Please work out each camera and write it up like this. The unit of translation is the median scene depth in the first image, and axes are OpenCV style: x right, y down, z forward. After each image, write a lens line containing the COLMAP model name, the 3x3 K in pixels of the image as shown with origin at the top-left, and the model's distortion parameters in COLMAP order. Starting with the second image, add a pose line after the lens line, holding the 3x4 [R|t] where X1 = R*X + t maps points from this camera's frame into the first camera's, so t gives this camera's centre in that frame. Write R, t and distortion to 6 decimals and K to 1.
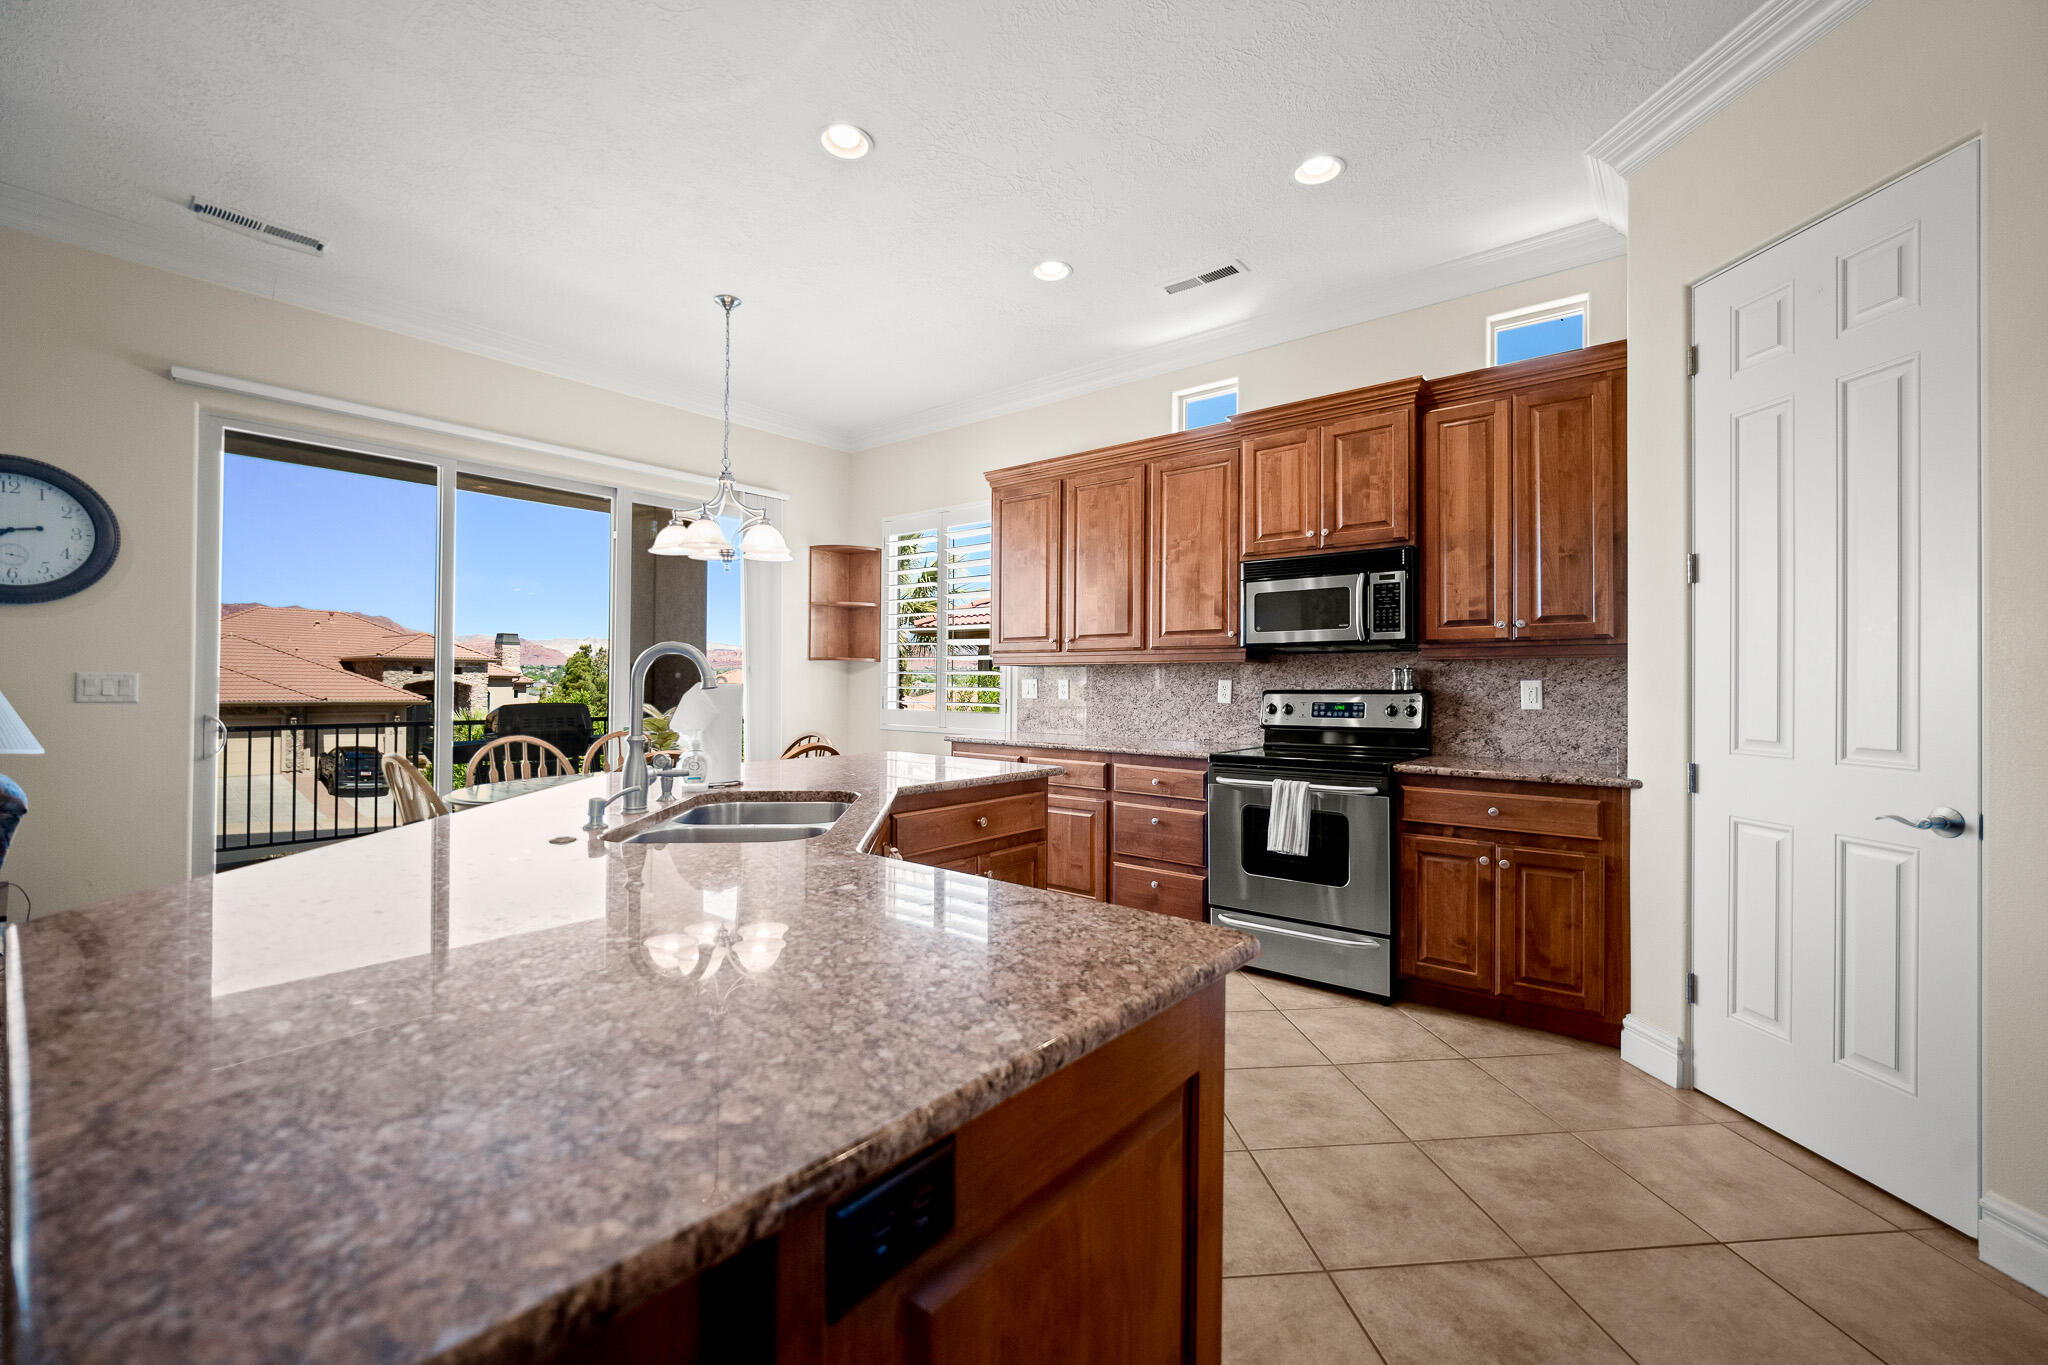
lens RADIAL K [[833.6, 0, 1036.8], [0, 833.6, 675.0], [0, 0, 1]] dist [-0.002361, 0.000197]
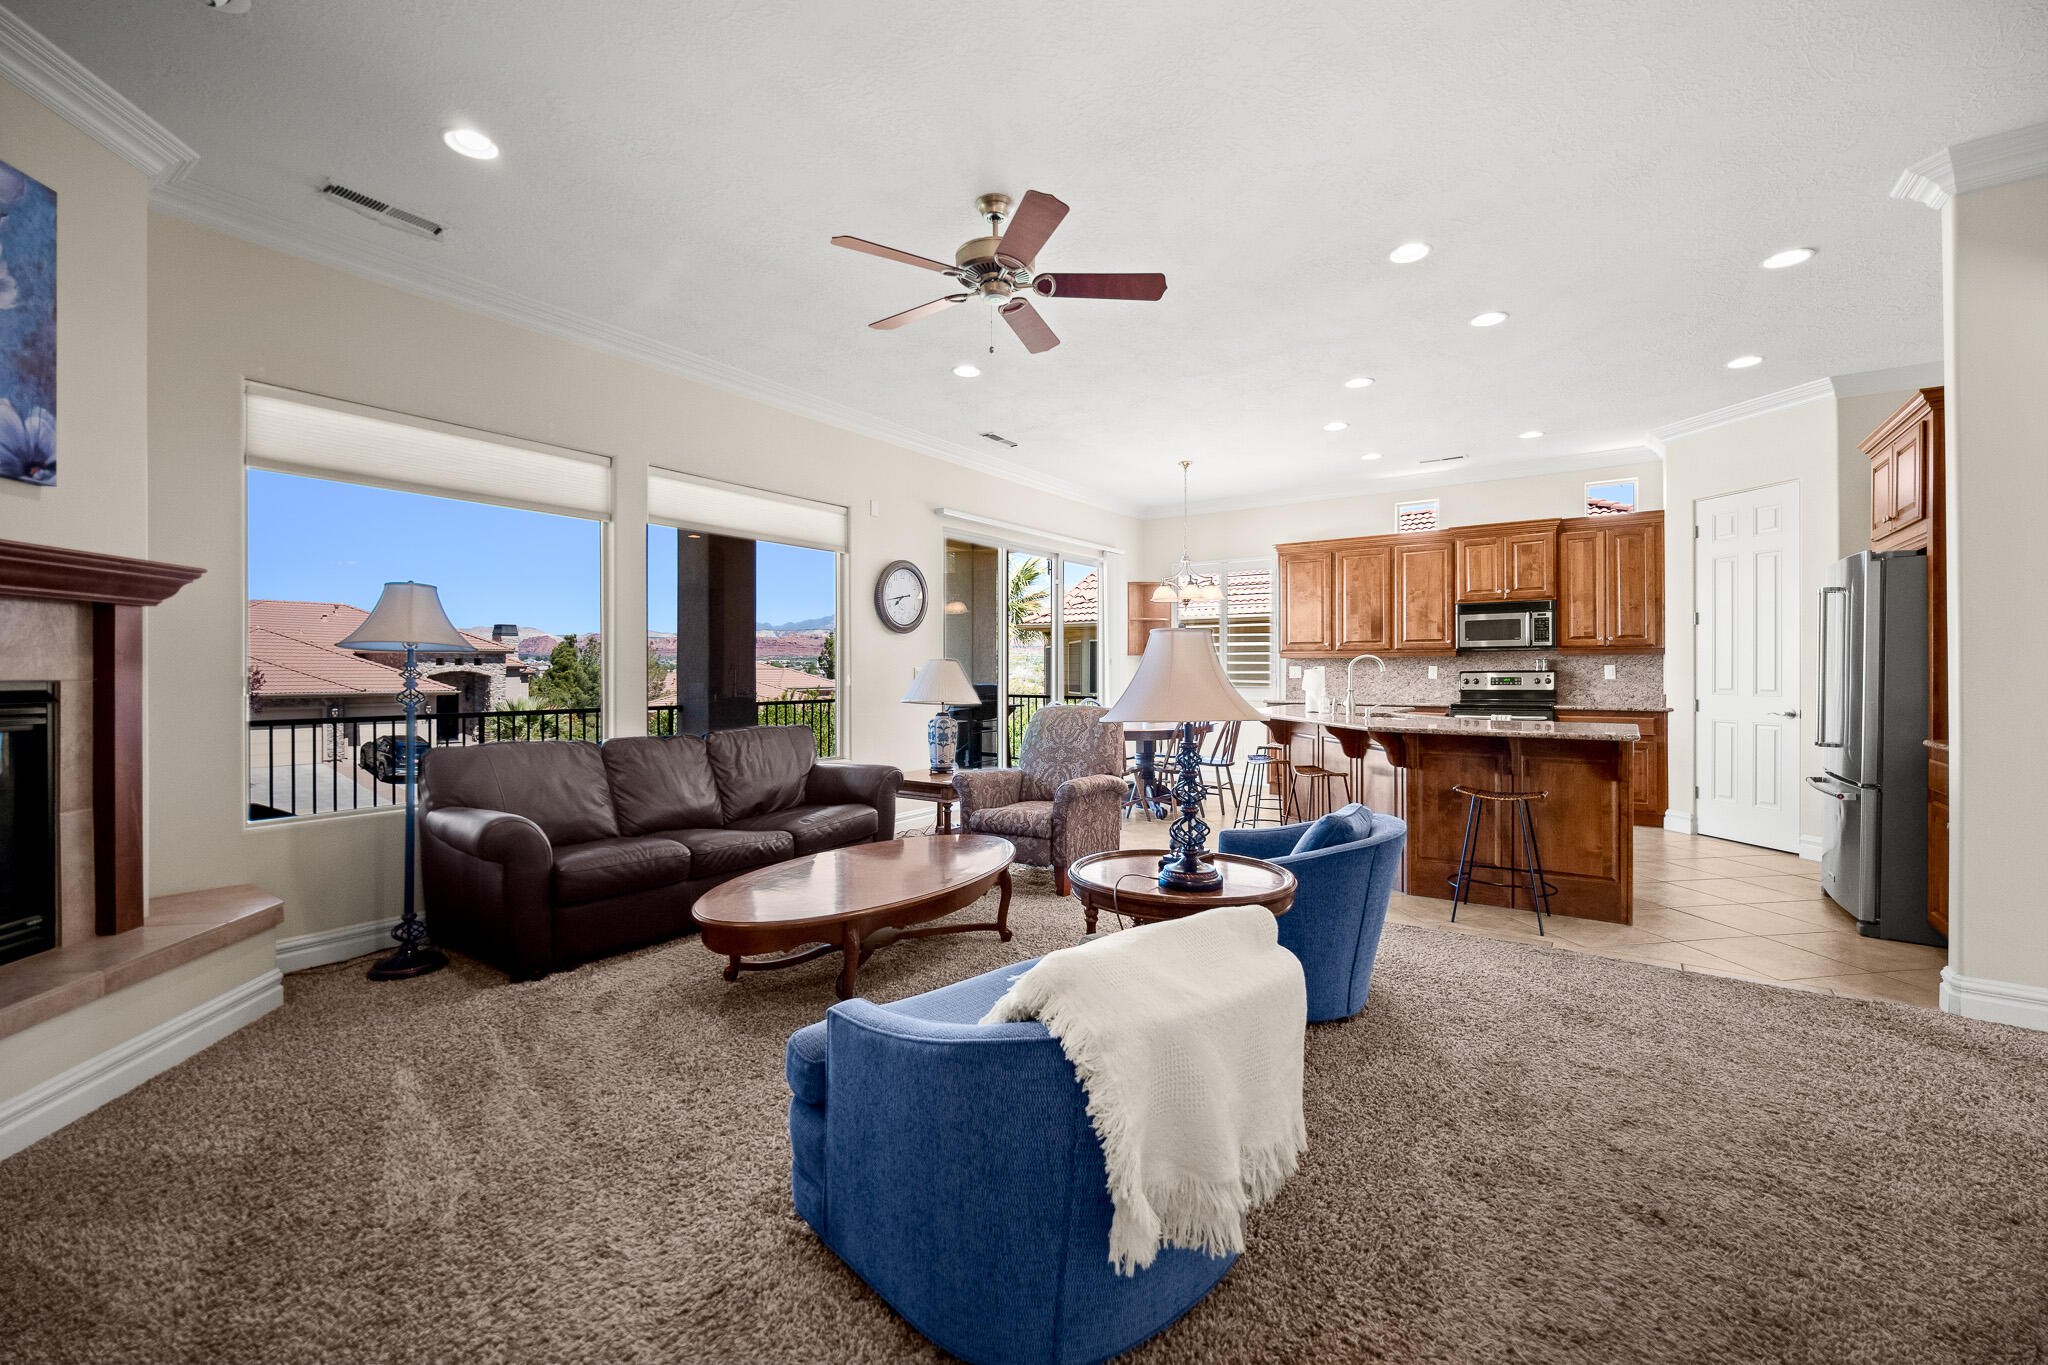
lens RADIAL K [[844.9, 0, 1031.9], [0, 844.9, 664.7], [0, 0, 1]] dist [-0.002716, -0.000098]
pose [[0.997403, -0.008111, 0.071565, -0.922541], [0.007787, 0.999958, 0.004802, -0.014868], [-0.071601, -0.004233, 0.997424, -0.917316]]
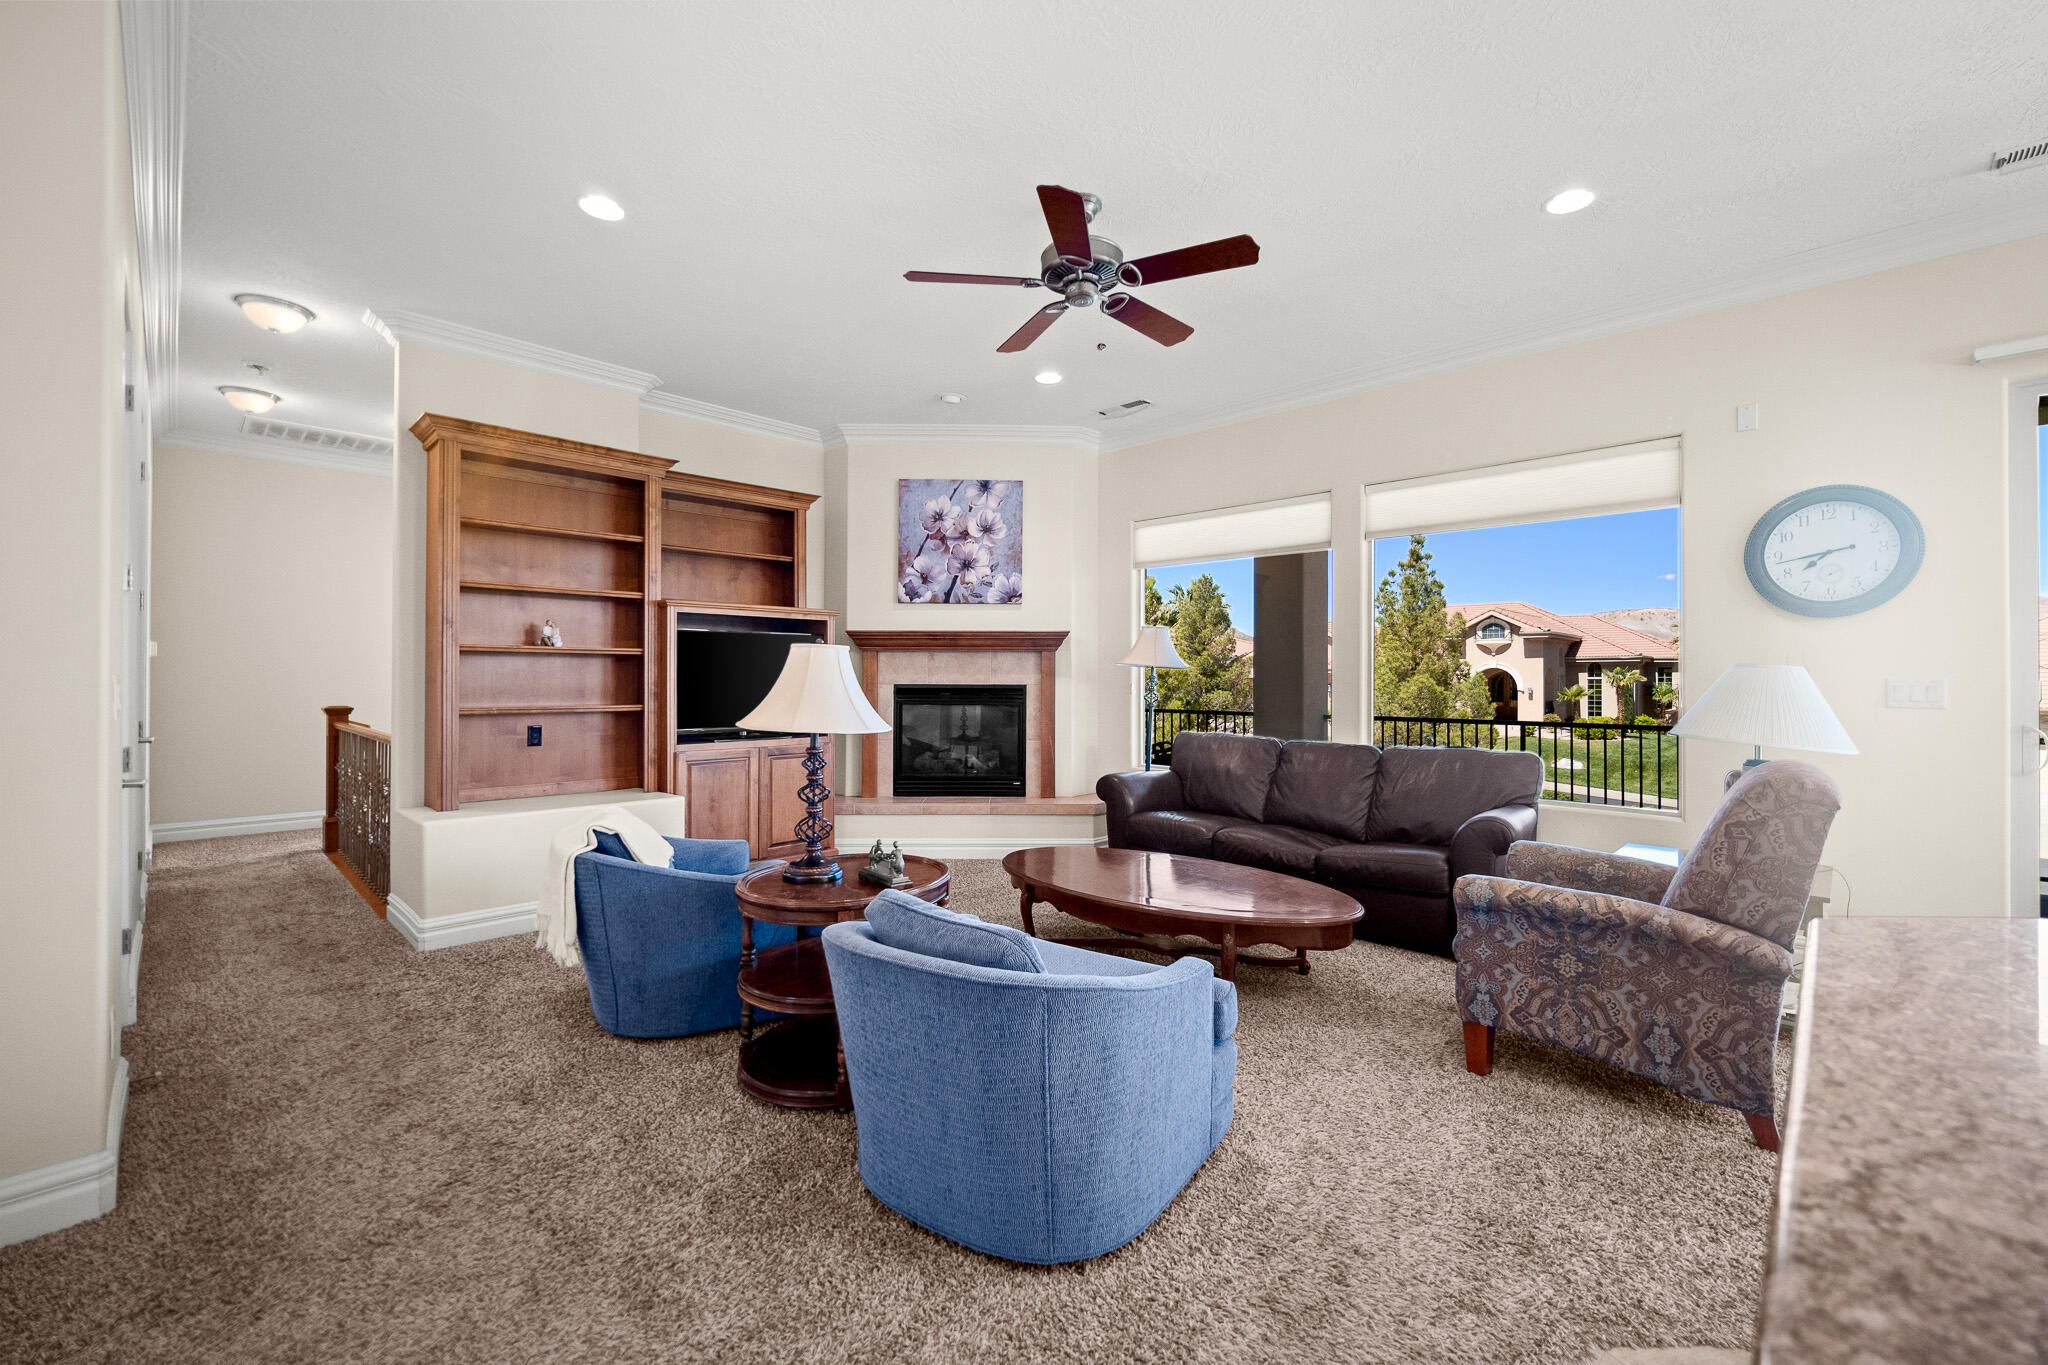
lens RADIAL K [[833.6, 0, 1036.8], [0, 833.6, 675.0], [0, 0, 1]] dist [-0.002361, 0.000197]
pose [[-0.089131, -0.012035, -0.995947, -0.020610], [0.006761, 0.999897, -0.012688, -0.001548], [0.995997, -0.007865, -0.089040, 0.028296]]
